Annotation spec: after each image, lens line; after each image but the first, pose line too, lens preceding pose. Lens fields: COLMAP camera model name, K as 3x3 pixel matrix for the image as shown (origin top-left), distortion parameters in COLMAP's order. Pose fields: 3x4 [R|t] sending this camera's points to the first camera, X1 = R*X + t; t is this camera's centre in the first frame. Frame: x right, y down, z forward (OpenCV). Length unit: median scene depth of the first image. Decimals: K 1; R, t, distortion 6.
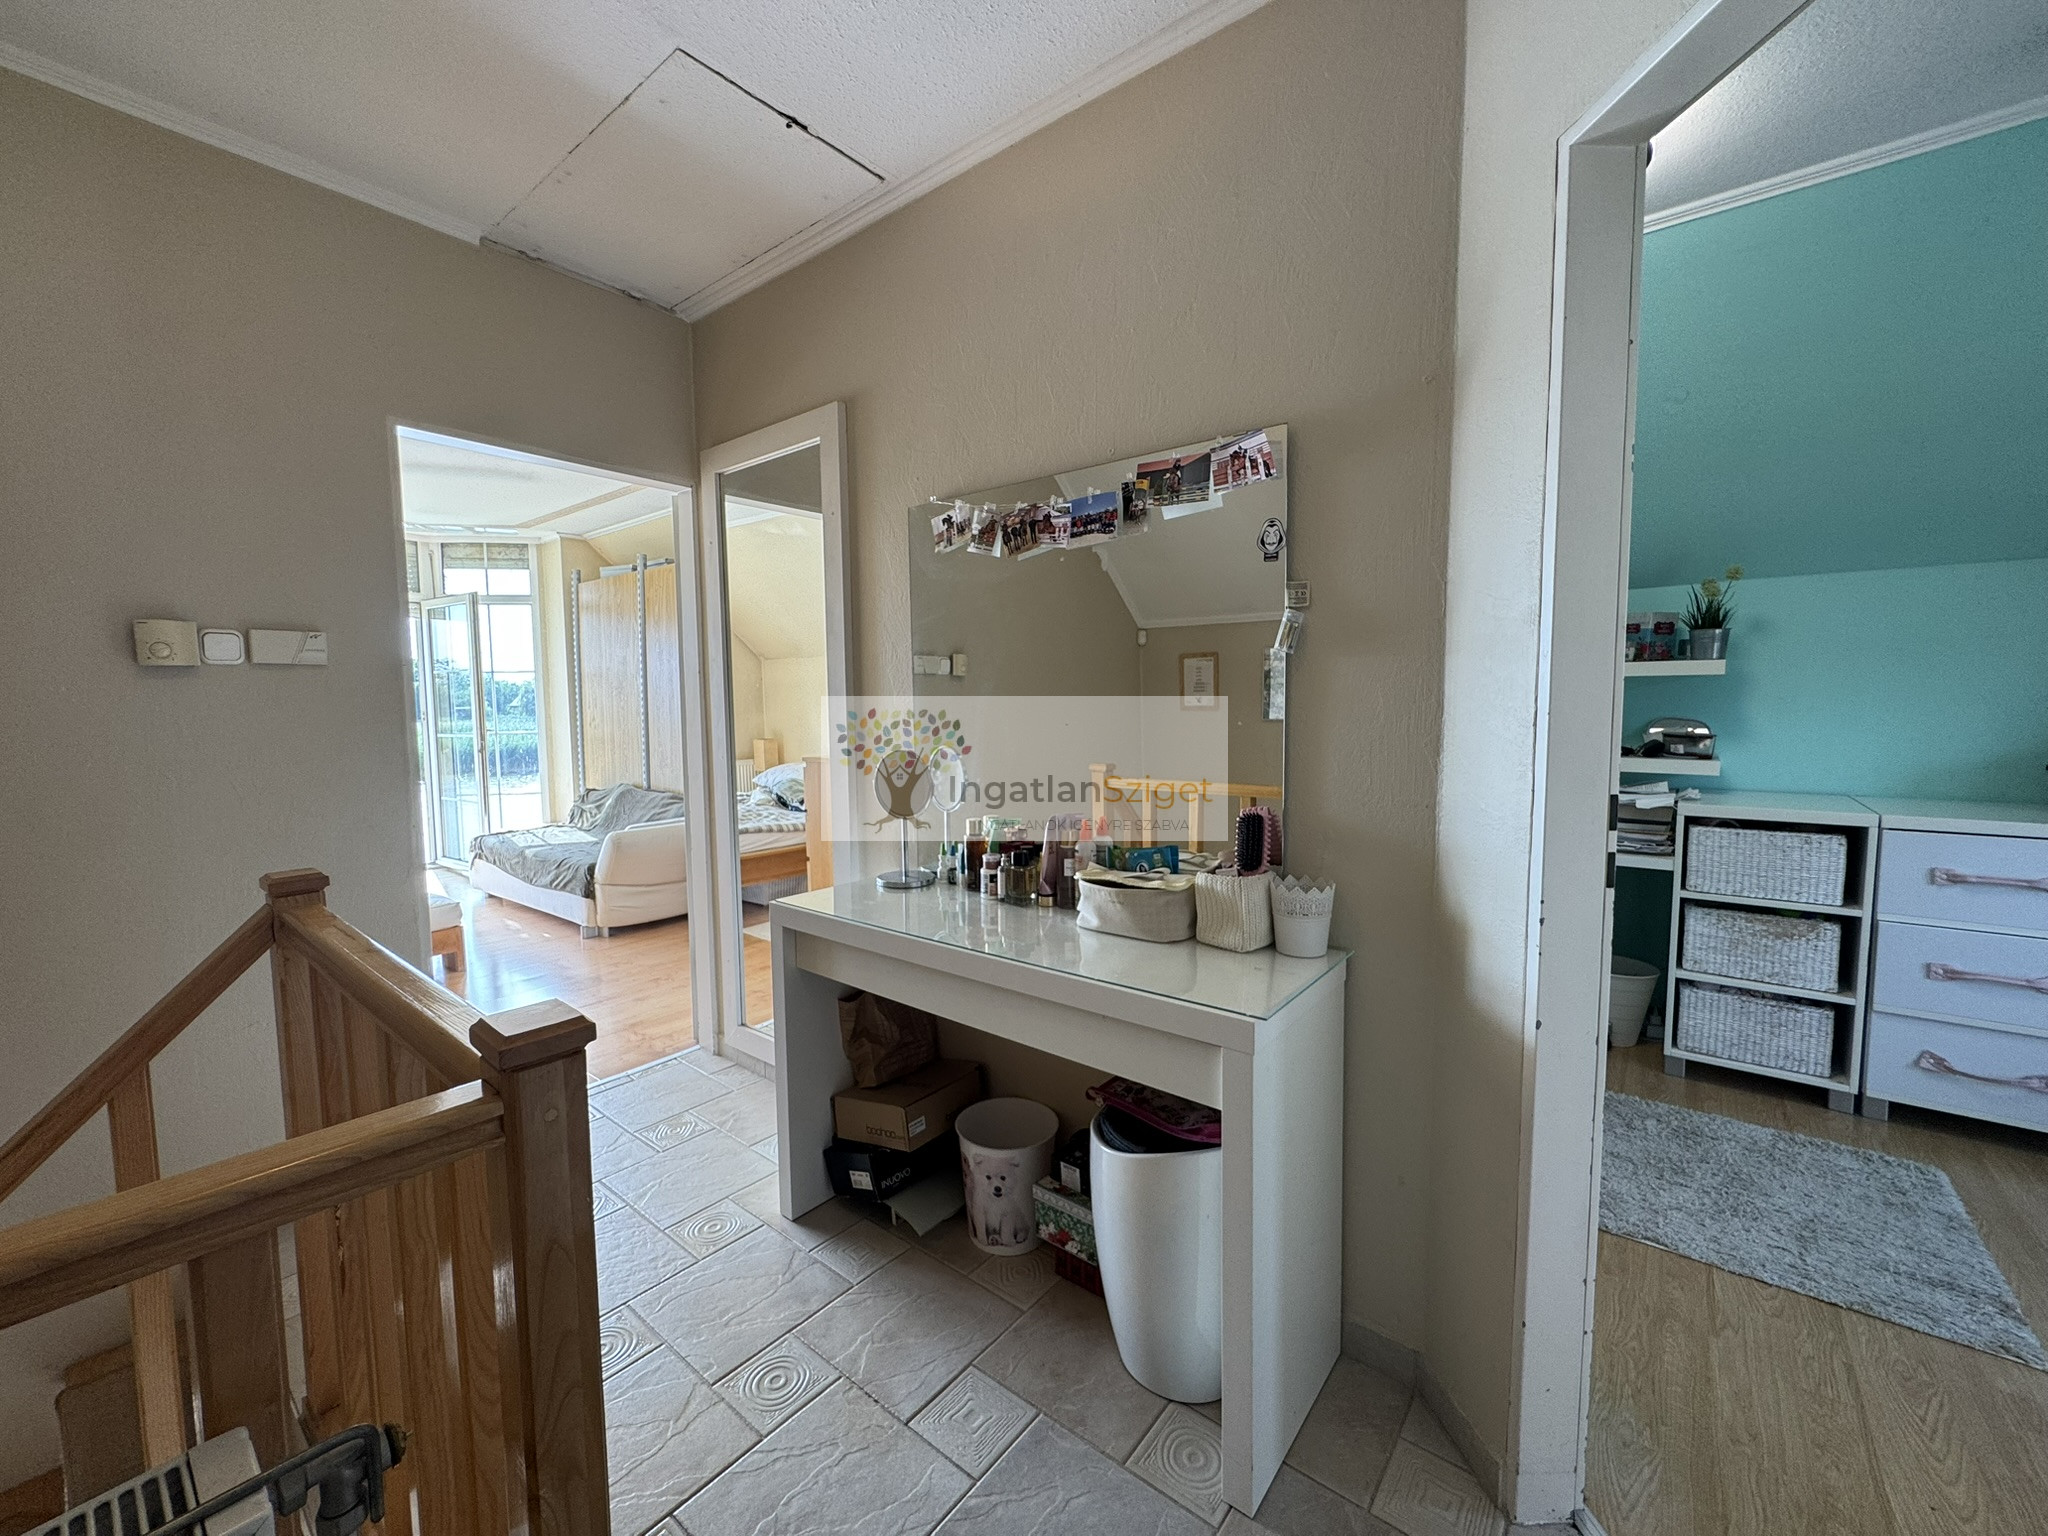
lens RADIAL K [[817.6, 0, 1019.0], [0, 817.6, 766.4], [0, 0, 1]] dist [0.000698, 0.000111]
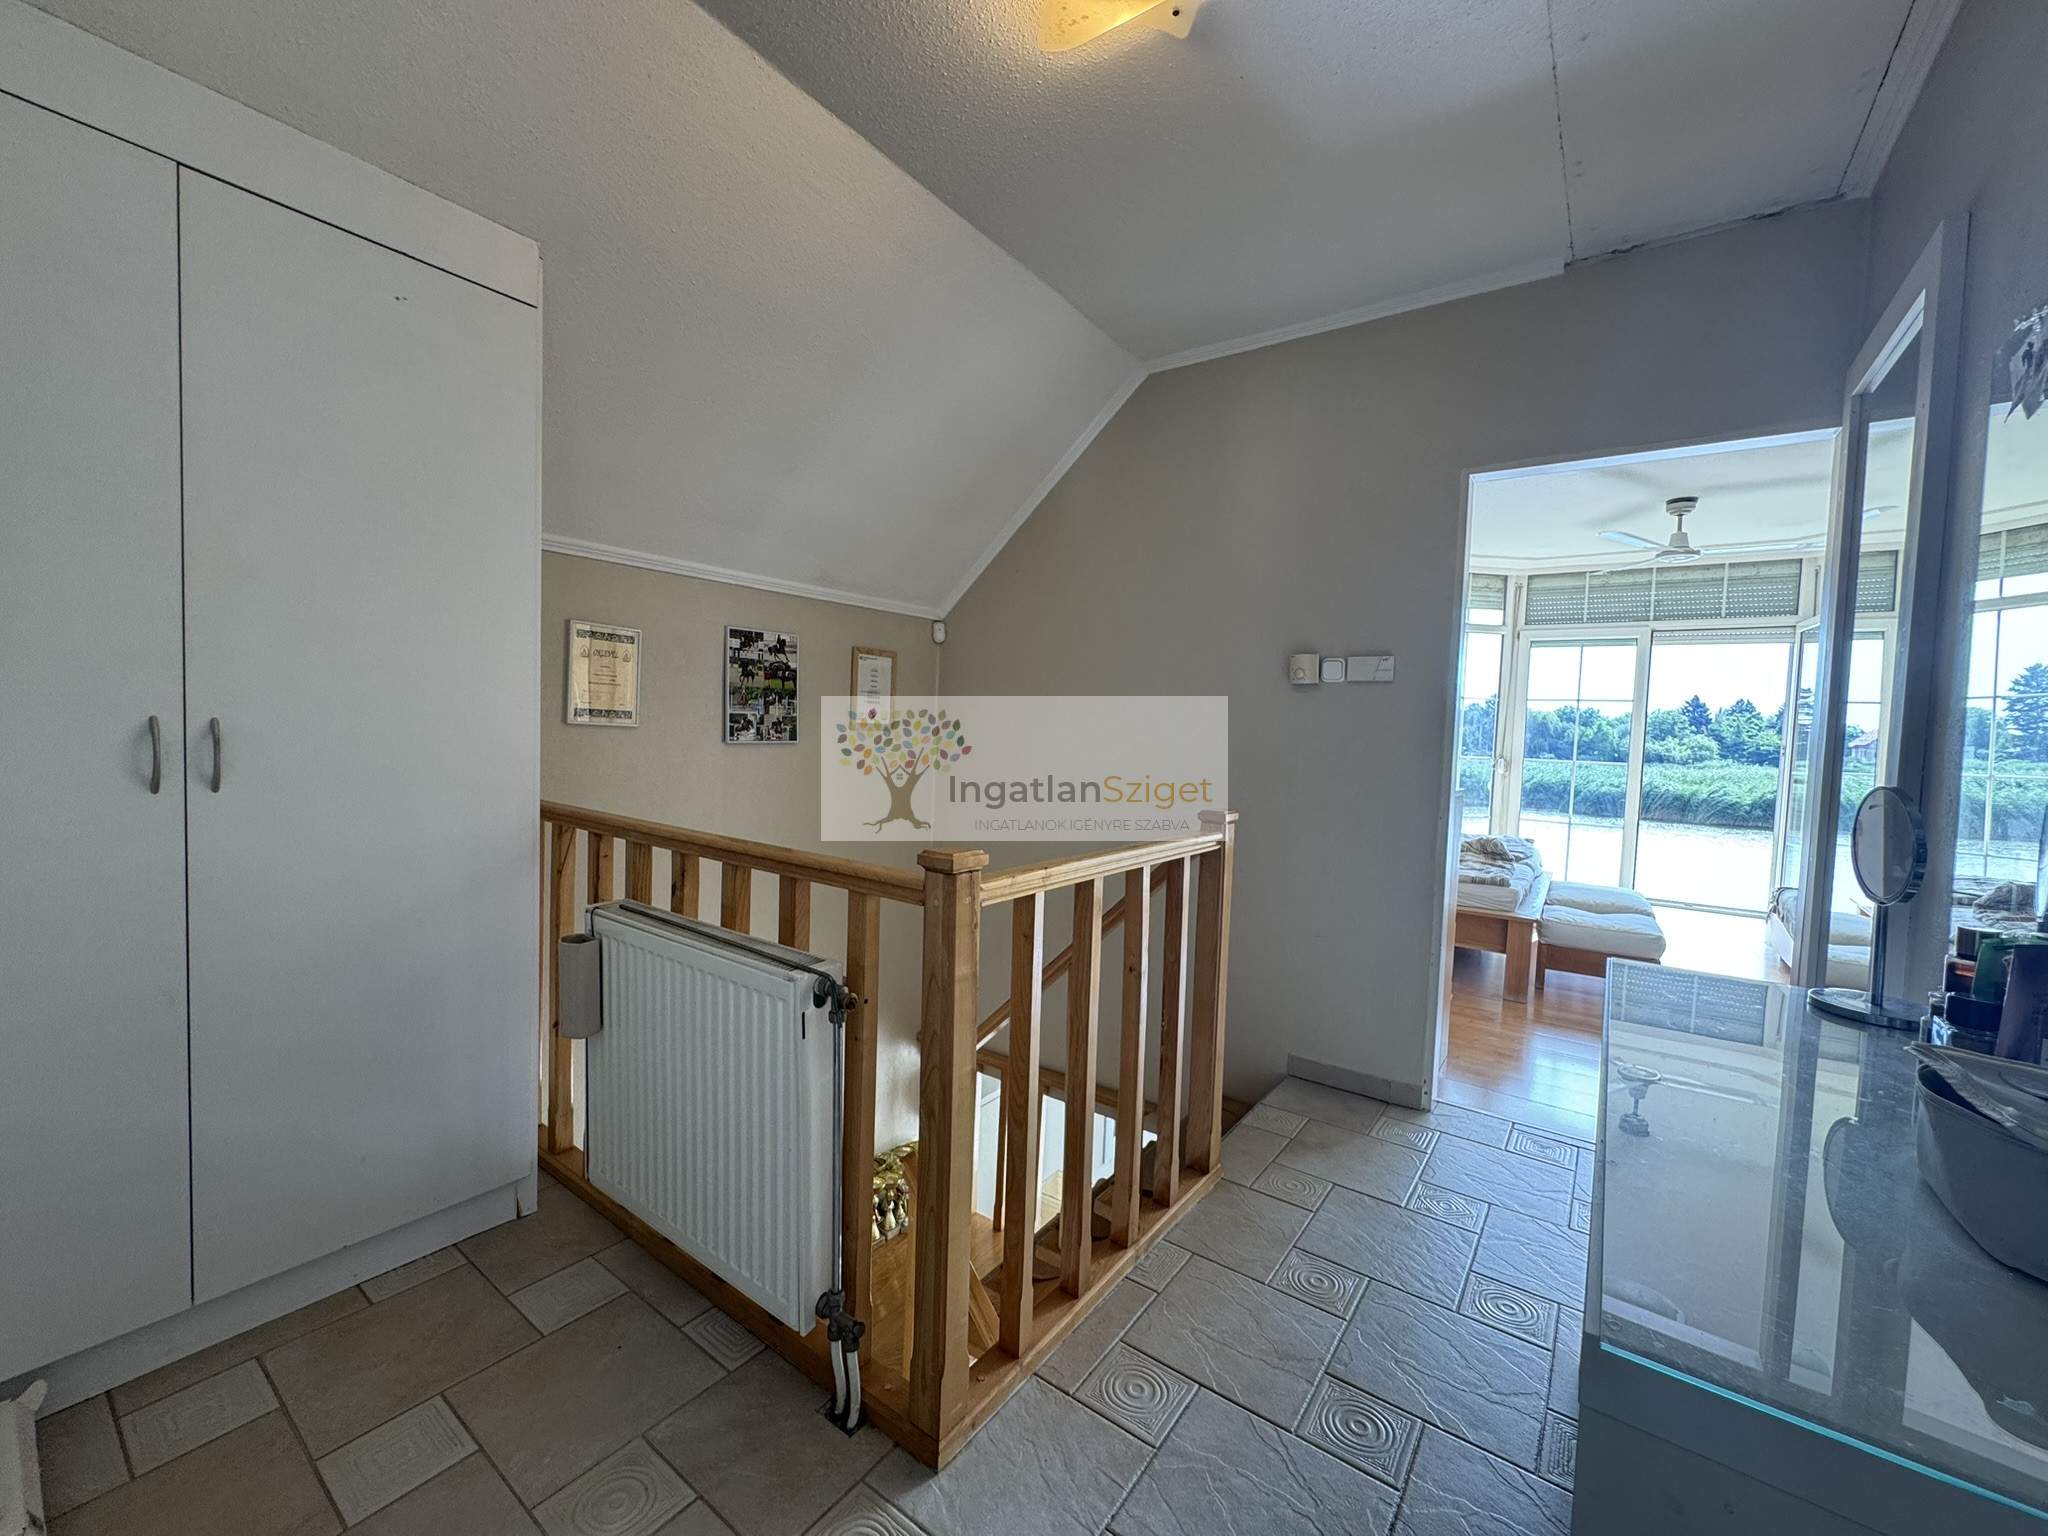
lens RADIAL K [[814.4, 0, 1030.7], [0, 814.4, 759.7], [0, 0, 1]] dist [-0.010473, 0.000104]
pose [[0.054986, 0.071310, -0.995937, 0.564758], [-0.097855, 0.993030, 0.065699, -0.039451], [0.993680, 0.093845, 0.061581, 0.498434]]
